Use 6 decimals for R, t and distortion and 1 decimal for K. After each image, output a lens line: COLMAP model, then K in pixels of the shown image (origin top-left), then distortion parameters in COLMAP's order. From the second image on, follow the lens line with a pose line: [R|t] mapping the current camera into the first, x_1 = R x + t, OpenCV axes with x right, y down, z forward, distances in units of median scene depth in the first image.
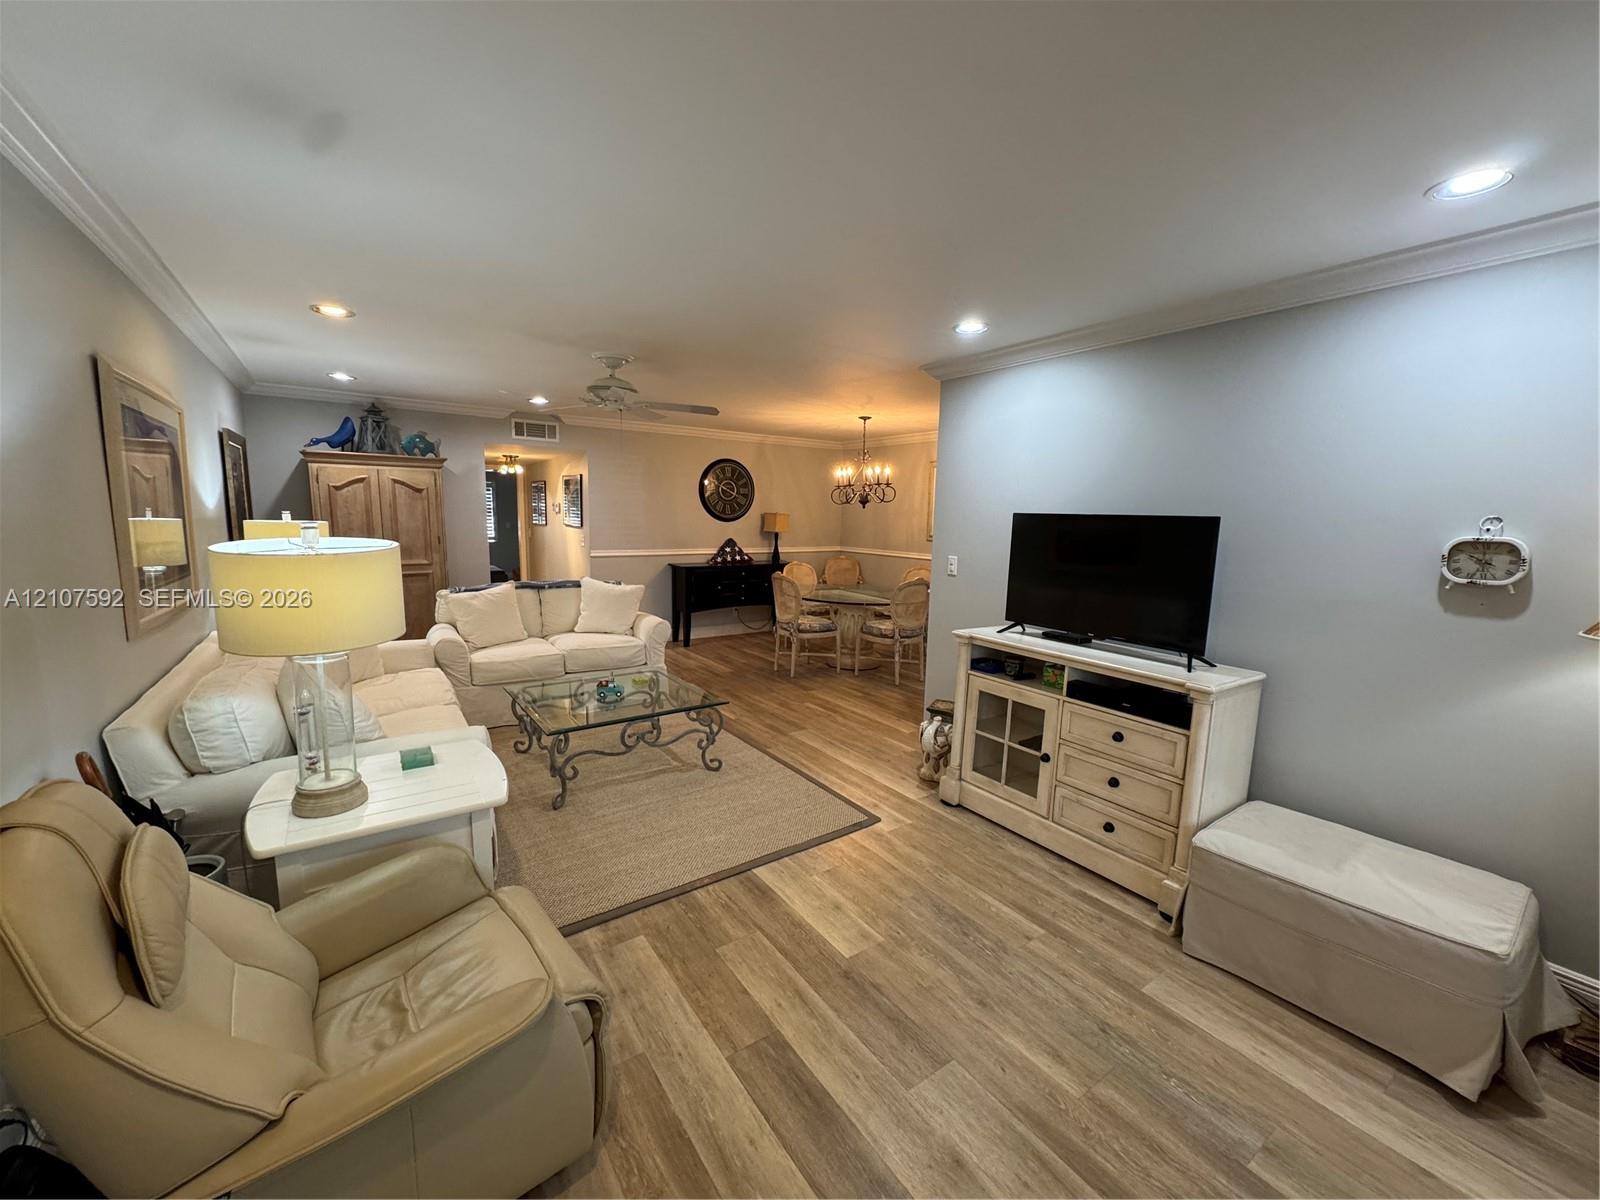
lens RADIAL K [[639.1, 0, 799.0], [0, 639.1, 601.0], [0, 0, 1]] dist [-0.002411, -0.000199]
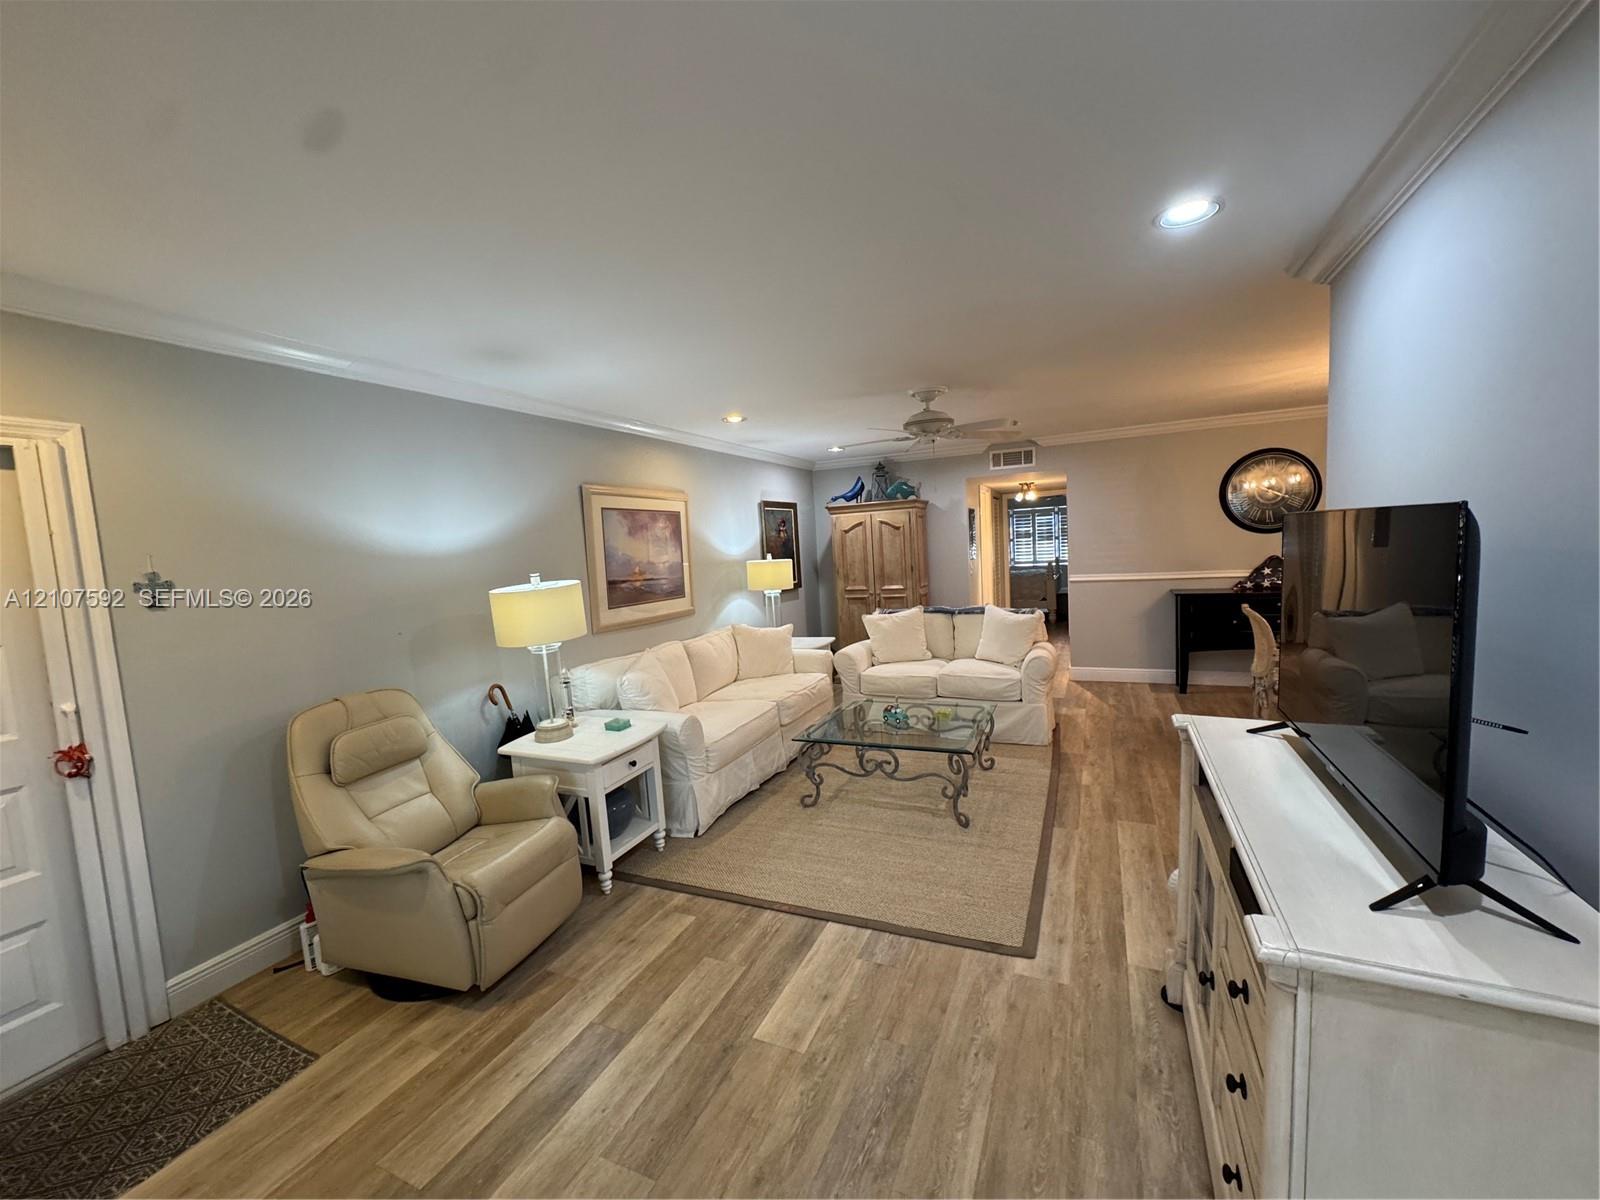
lens RADIAL K [[639.1, 0, 798.2], [0, 639.1, 601.0], [0, 0, 1]] dist [-0.002411, -0.000199]
pose [[0.505635, 0.026678, -0.862335, 0.620047], [-0.050792, 0.998709, 0.001115, -0.047245], [0.861251, 0.043236, 0.506337, 0.402426]]
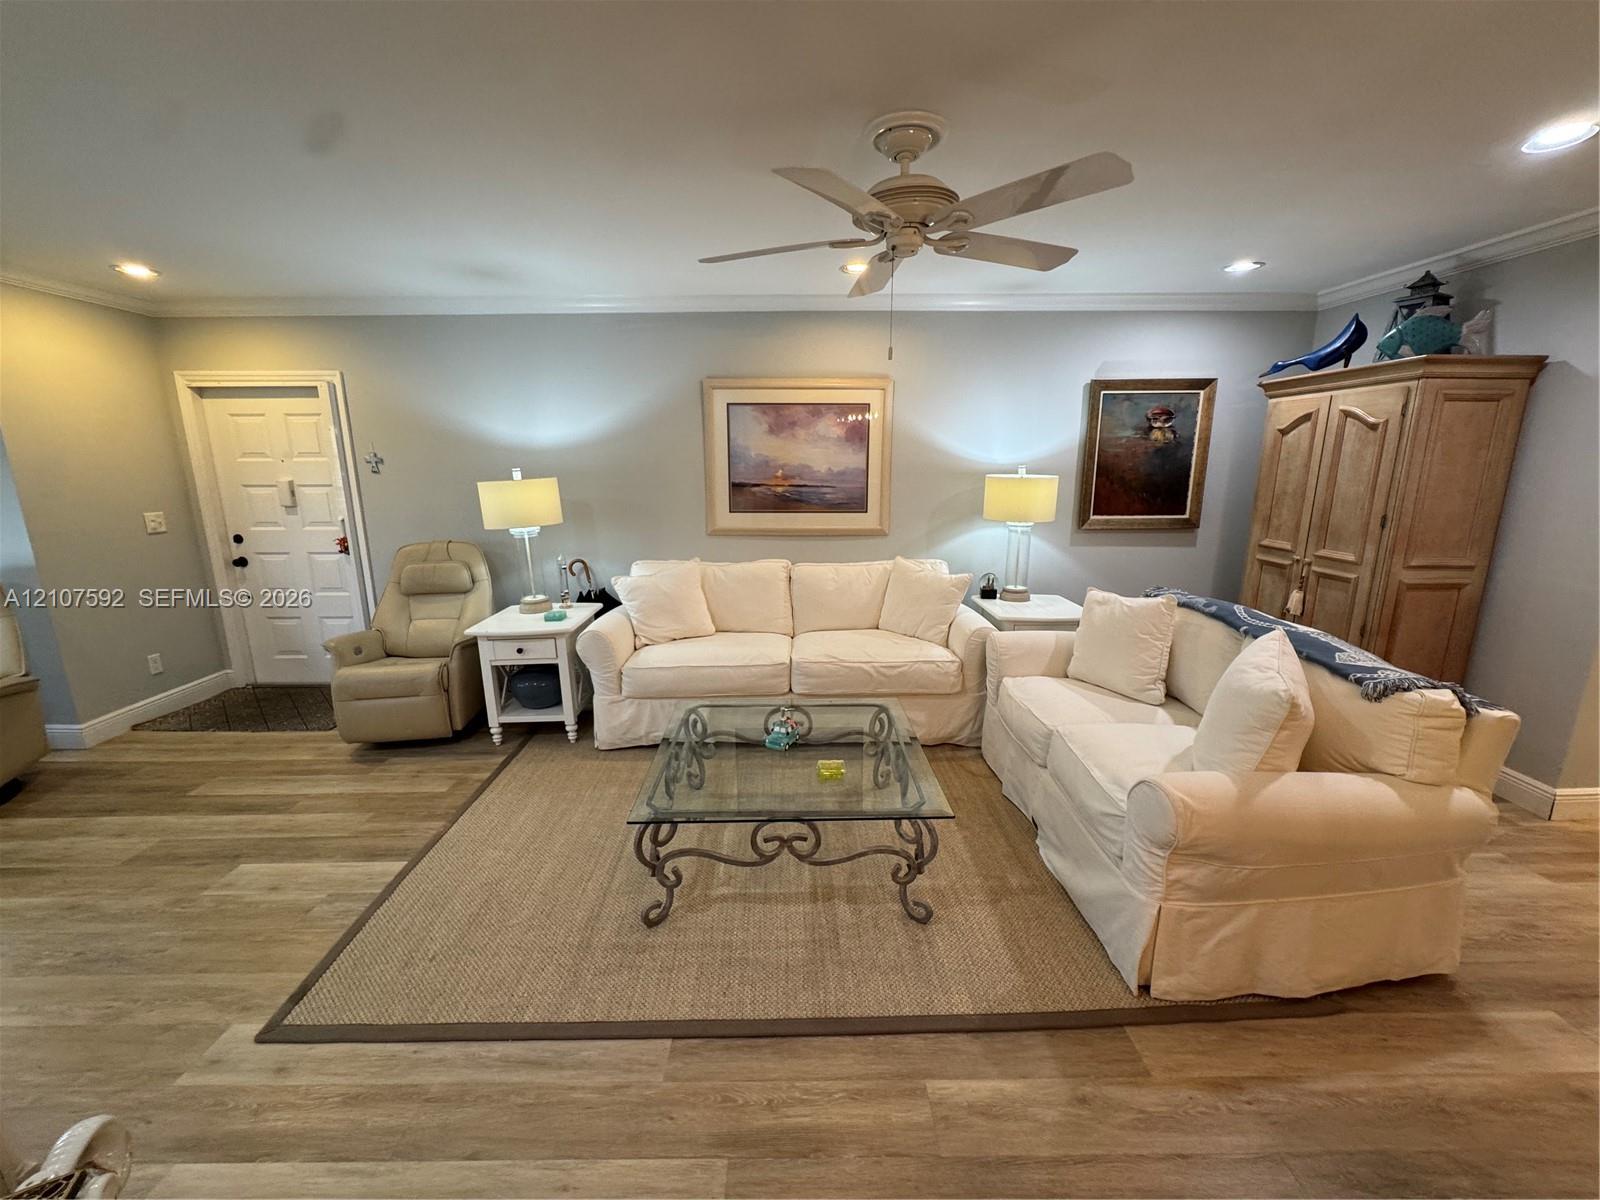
lens RADIAL K [[639.1, 0, 798.9], [0, 639.1, 599.6], [0, 0, 1]] dist [-0.002411, -0.000199]
pose [[-0.562856, 0.162094, -0.810506, 0.250677], [-0.119328, 0.954375, 0.273733, -0.214407], [0.817896, 0.250788, -0.517833, 1.597111]]
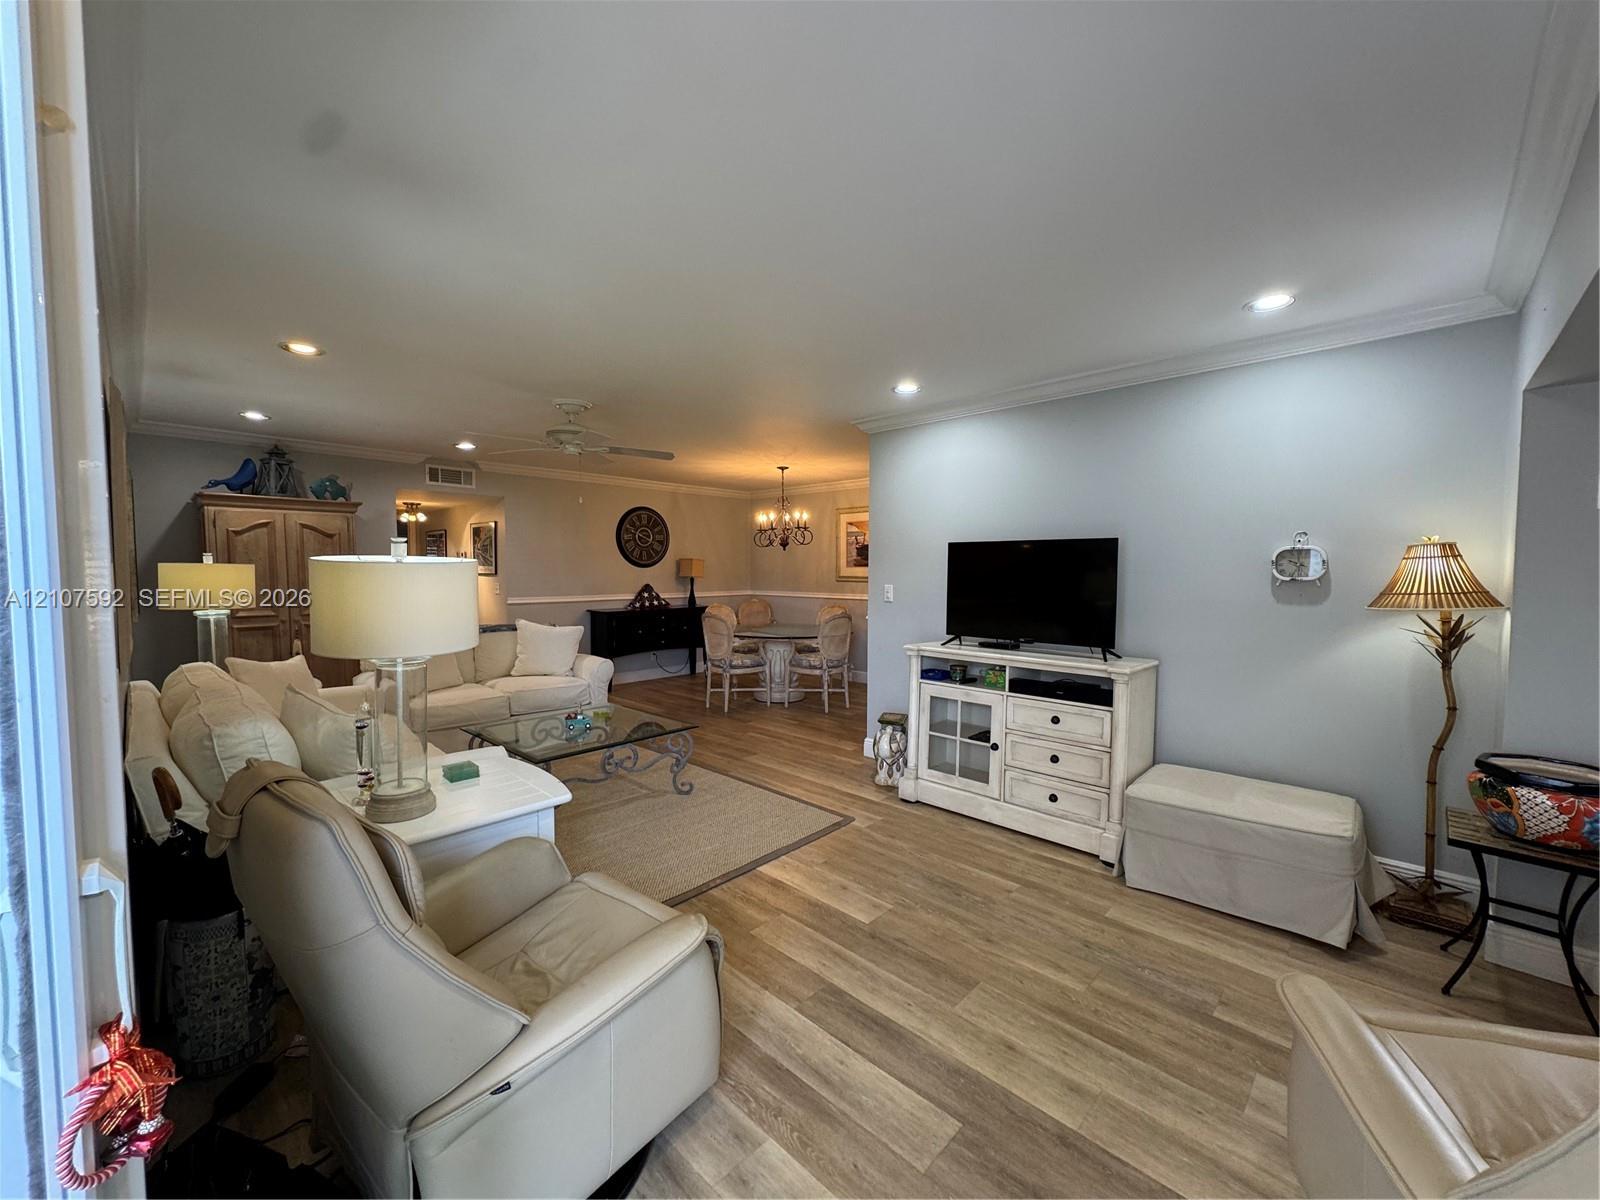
lens RADIAL K [[639.1, 0, 799.4], [0, 639.1, 601.1], [0, 0, 1]] dist [-0.002411, -0.000199]
pose [[0.980134, -0.028598, 0.196266, -0.175729], [0.045165, 0.995734, -0.080459, 0.054444], [-0.193127, 0.087725, 0.977244, -0.091893]]
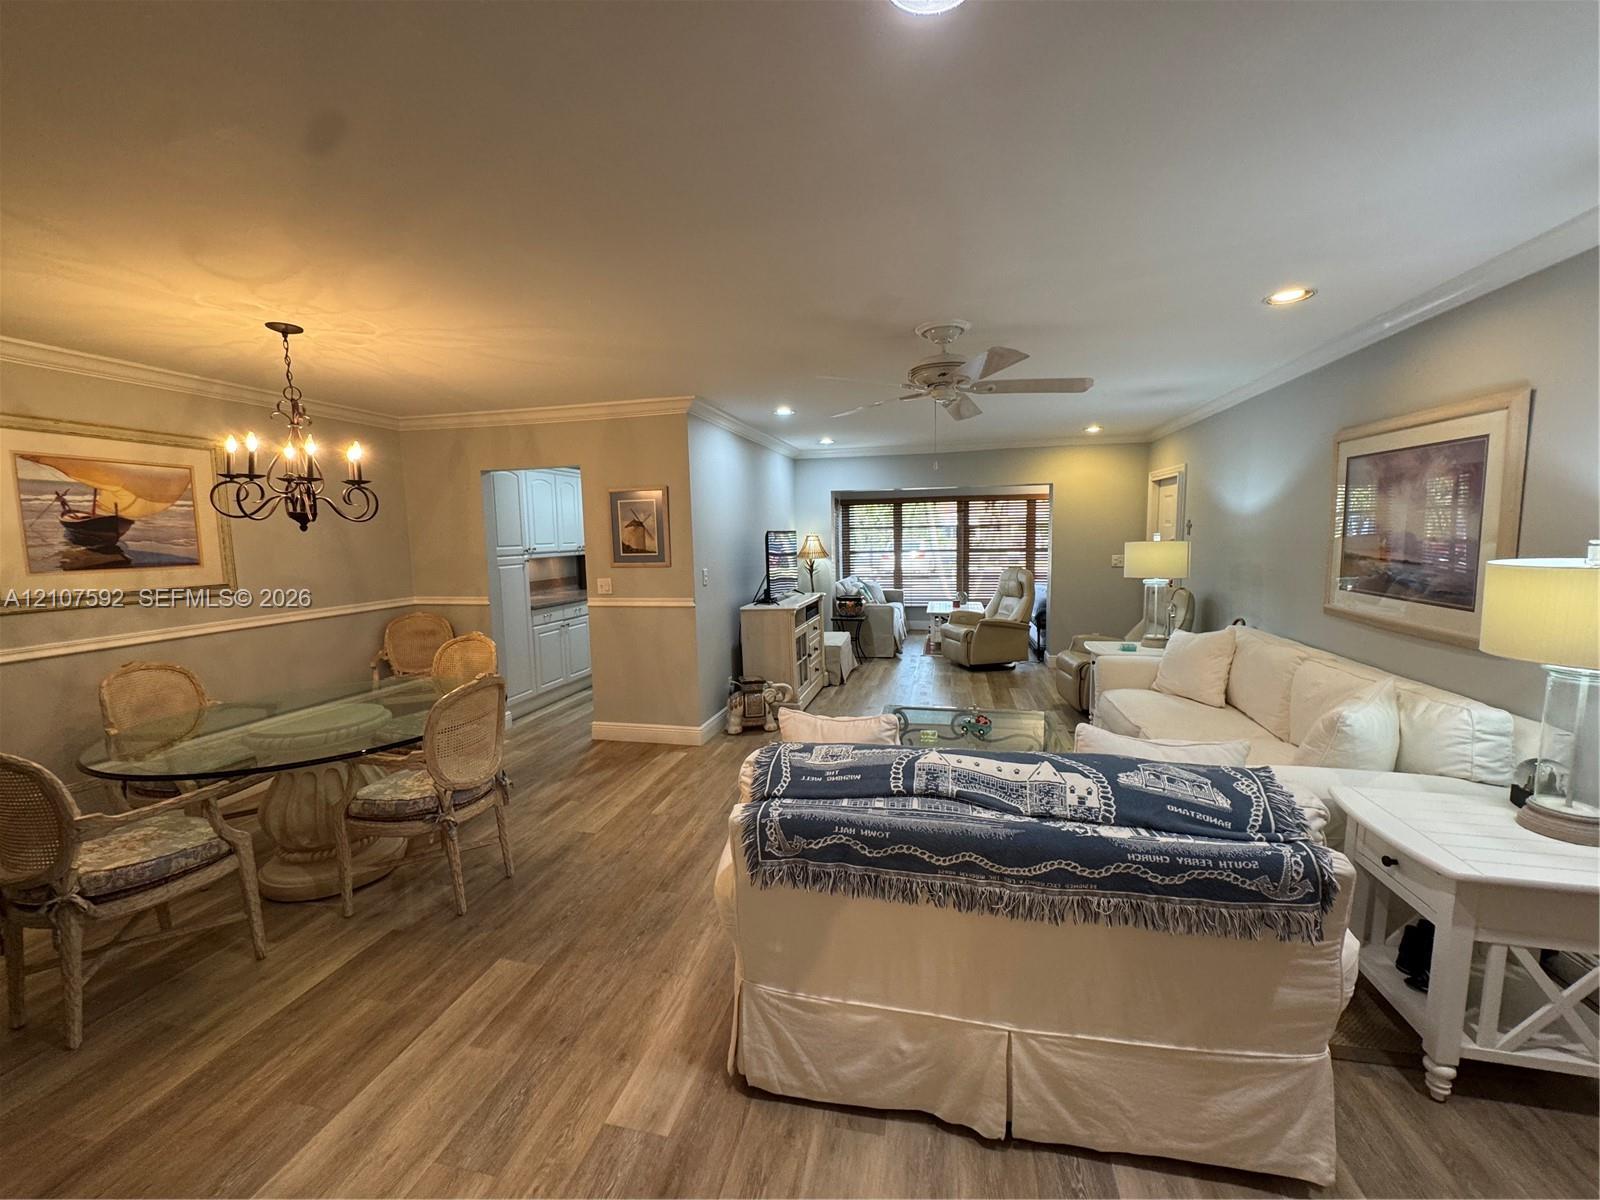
lens RADIAL K [[639.1, 0, 803.3], [0, 639.1, 602.6], [0, 0, 1]] dist [-0.002411, -0.000199]
pose [[-0.674116, -0.089388, 0.733197, -0.953865], [0.107204, 0.970298, 0.216860, -0.314100], [-0.730805, 0.224790, -0.644511, 2.104461]]
